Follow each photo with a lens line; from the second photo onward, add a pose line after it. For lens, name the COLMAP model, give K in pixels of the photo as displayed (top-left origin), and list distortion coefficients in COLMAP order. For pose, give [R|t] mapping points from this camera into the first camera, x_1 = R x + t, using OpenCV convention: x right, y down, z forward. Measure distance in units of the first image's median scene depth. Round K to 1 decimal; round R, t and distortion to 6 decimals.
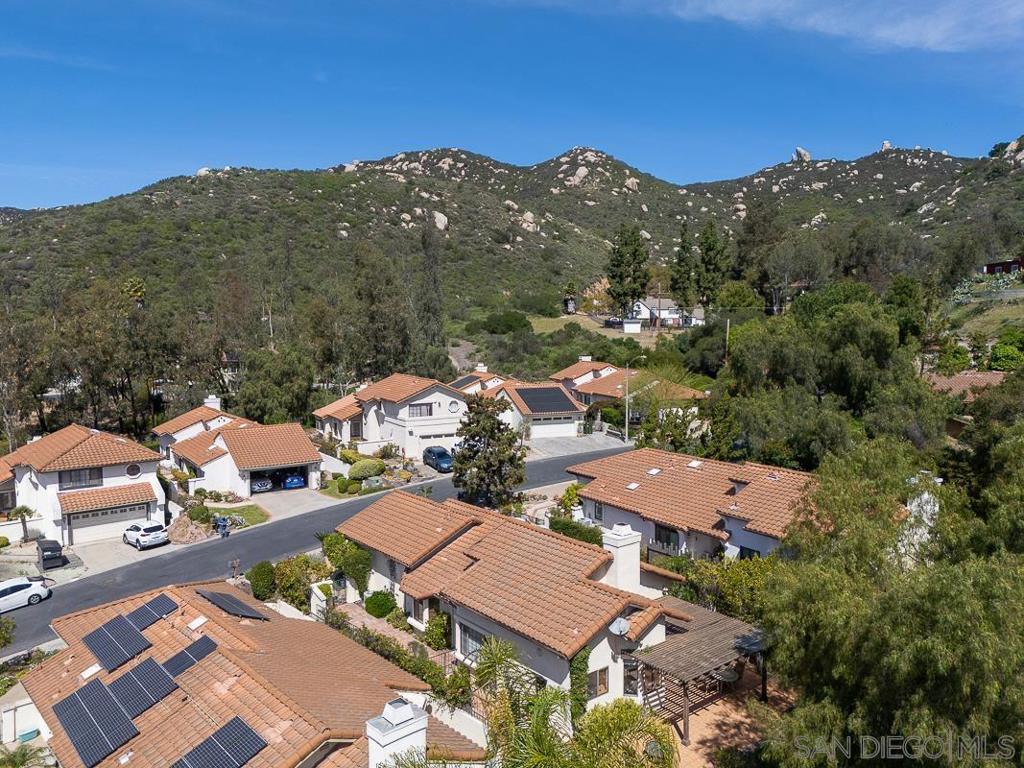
lens RADIAL K [[748.6, 0, 511.4], [0, 748.6, 379.4], [0, 0, 1]] dist [0.079295, -0.077268]
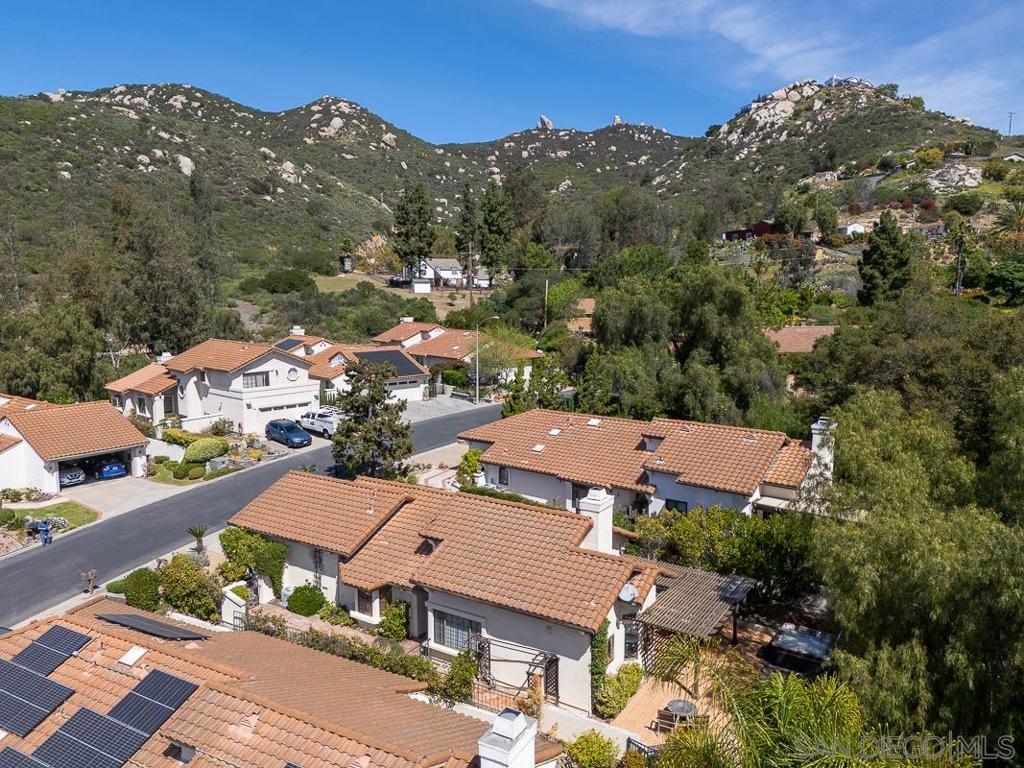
lens RADIAL K [[748.6, 0, 511.4], [0, 748.6, 379.4], [0, 0, 1]] dist [0.079295, -0.077268]
pose [[0.947158, -0.038847, 0.318408, -0.073306], [0.021905, 0.998156, 0.056616, -0.002059], [-0.320020, -0.046650, 0.946262, 0.032341]]
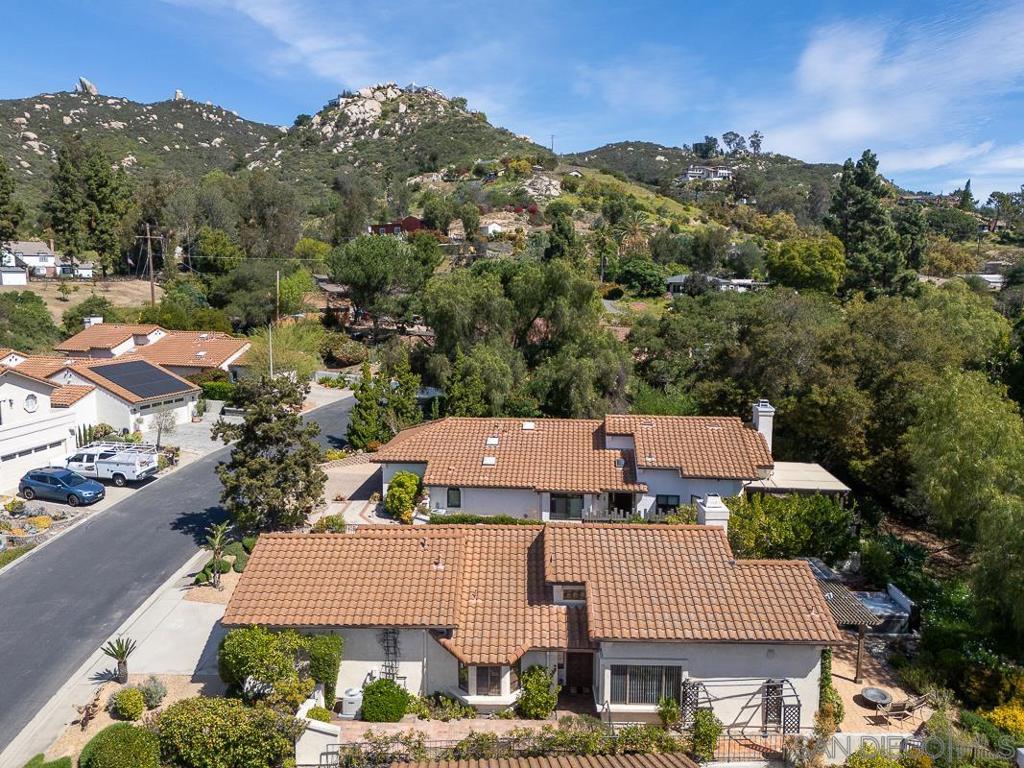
lens RADIAL K [[748.6, 0, 511.4], [0, 748.6, 379.4], [0, 0, 1]] dist [0.079295, -0.077268]
pose [[0.635177, -0.101271, 0.765698, -0.196451], [0.052683, 0.994739, 0.087861, -0.012163], [-0.770567, -0.015468, 0.637171, 0.166079]]
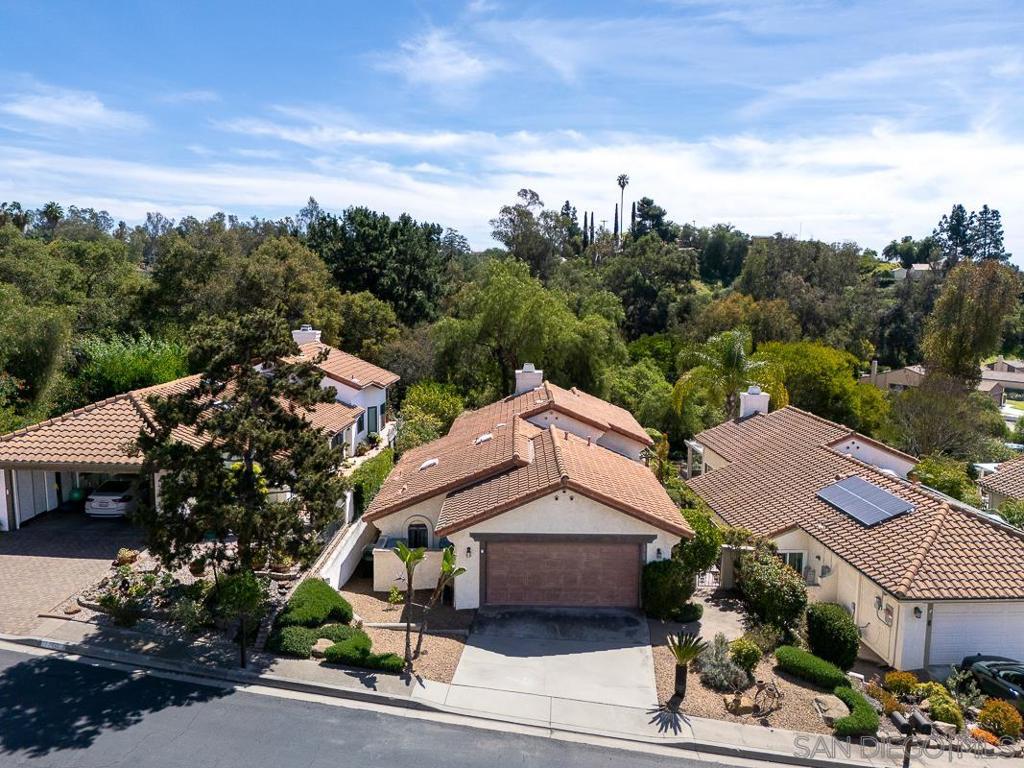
lens RADIAL K [[748.6, 0, 511.4], [0, 748.6, 379.4], [0, 0, 1]] dist [0.079295, -0.077268]
pose [[-0.758544, -0.095244, 0.644623, -0.173563], [0.046074, 0.978945, 0.198856, -0.007567], [-0.649990, 0.180542, -0.738185, 0.538857]]
